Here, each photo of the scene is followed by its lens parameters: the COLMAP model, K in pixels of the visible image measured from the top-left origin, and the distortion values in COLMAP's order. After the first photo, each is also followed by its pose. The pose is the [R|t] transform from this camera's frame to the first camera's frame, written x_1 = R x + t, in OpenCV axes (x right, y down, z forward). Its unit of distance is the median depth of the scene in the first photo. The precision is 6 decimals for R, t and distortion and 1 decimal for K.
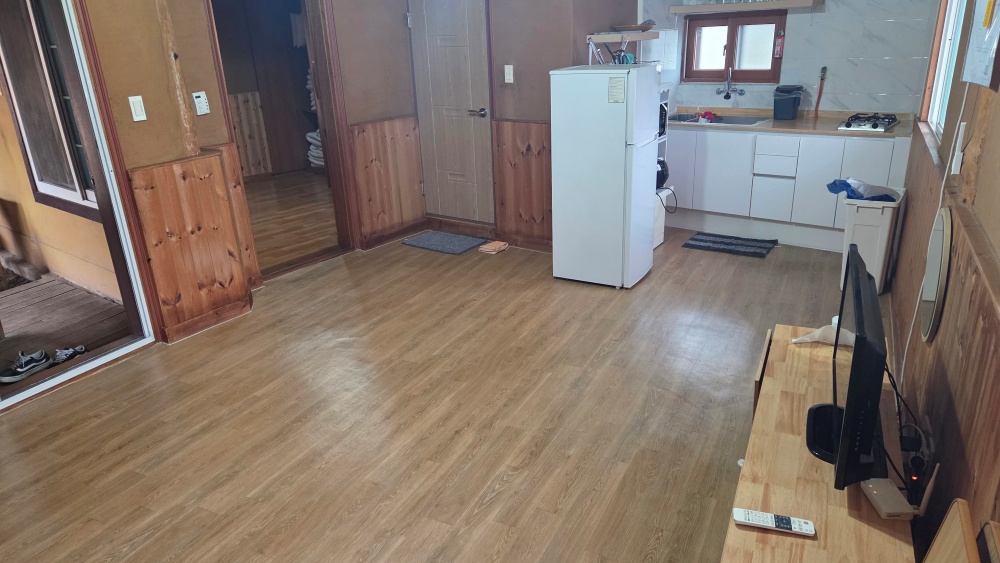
lens RADIAL K [[671.0, 0, 507.0], [0, 671.0, 274.6], [0, 0, 1]] dist [0.073289, -0.048102]
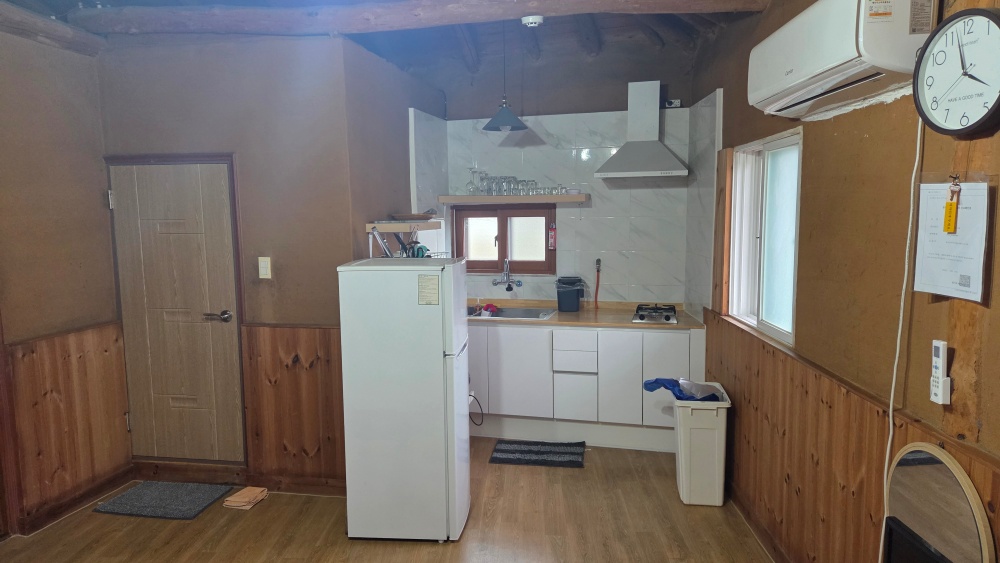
lens RADIAL K [[671.0, 0, 502.0], [0, 671.0, 285.5], [0, 0, 1]] dist [0.073289, -0.048102]
pose [[0.912353, -0.022973, 0.408760, -0.063743], [0.120499, 0.969267, -0.214478, -0.072609], [-0.391270, 0.244935, 0.887082, 0.193083]]
